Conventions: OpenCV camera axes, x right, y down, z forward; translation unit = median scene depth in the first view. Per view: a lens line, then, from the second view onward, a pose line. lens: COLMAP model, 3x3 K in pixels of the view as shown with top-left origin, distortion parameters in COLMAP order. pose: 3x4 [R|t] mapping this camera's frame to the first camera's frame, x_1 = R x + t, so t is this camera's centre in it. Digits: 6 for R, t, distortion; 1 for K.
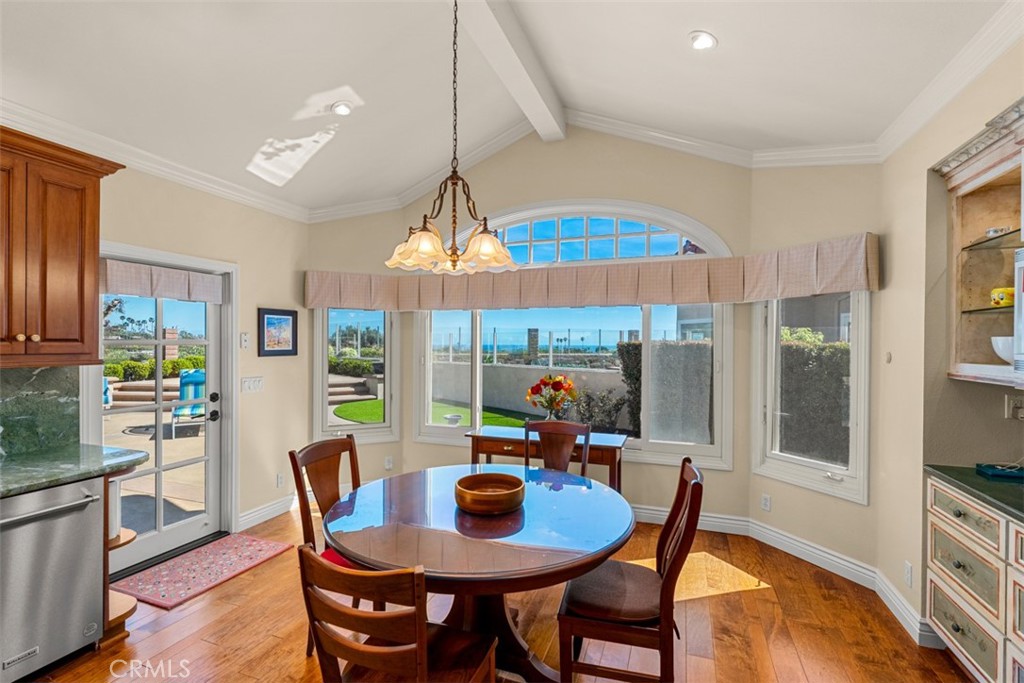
lens RADIAL K [[470.1, 0, 508.3], [0, 470.1, 347.8], [0, 0, 1]] dist [-0.003232, -0.000019]
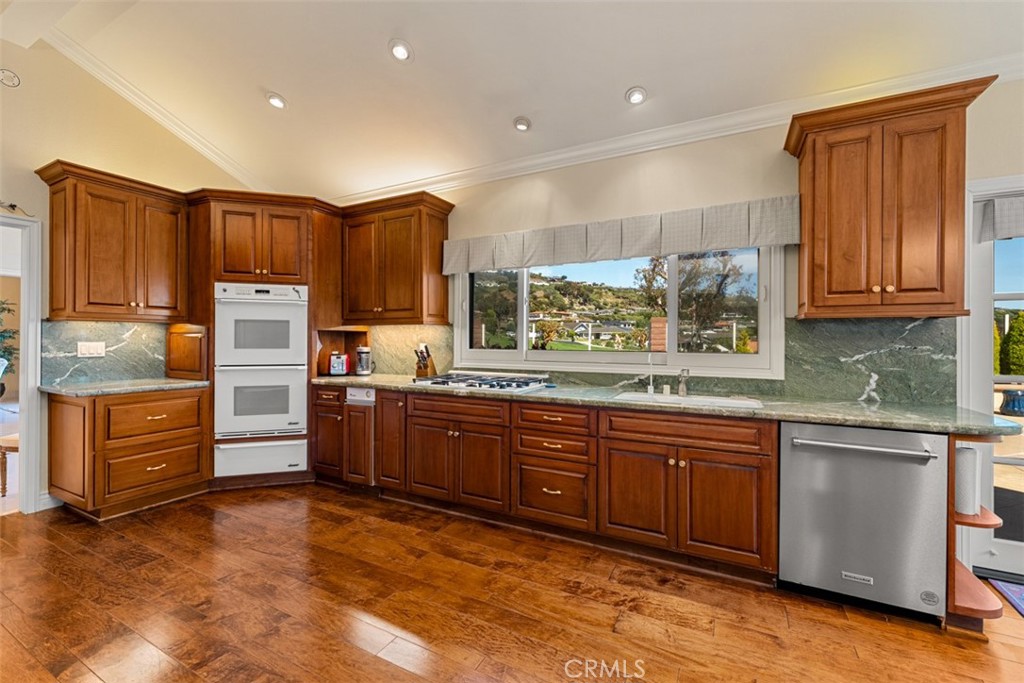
lens RADIAL K [[428.9, 0, 512.0], [0, 428.9, 338.8], [0, 0, 1]] dist [-0.000423, -0.000215]
pose [[-0.128735, -0.007121, -0.991653, 0.041492], [-0.015060, 0.999873, -0.005225, 0.093100], [0.991565, 0.014262, -0.128826, 0.246411]]
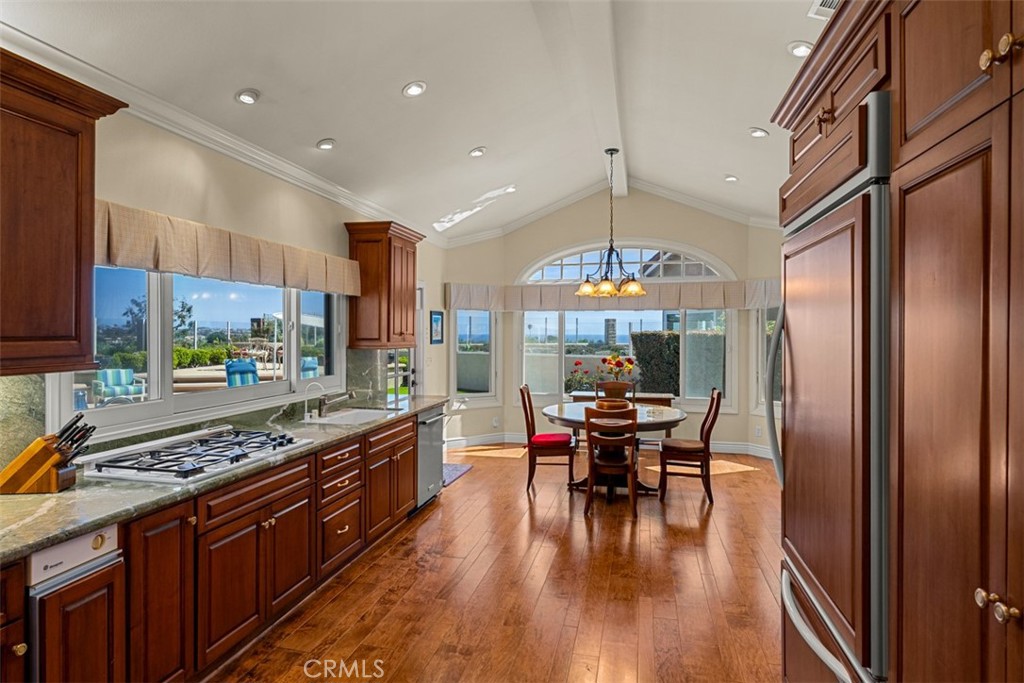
lens RADIAL K [[558.9, 0, 513.1], [0, 558.9, 331.4], [0, 0, 1]] dist [0.005063, 0.000462]
pose [[0.992044, -0.002336, 0.125866, -0.733330], [0.003723, 0.999935, -0.010787, -0.000473], [-0.125833, 0.011170, 0.991989, -1.117659]]
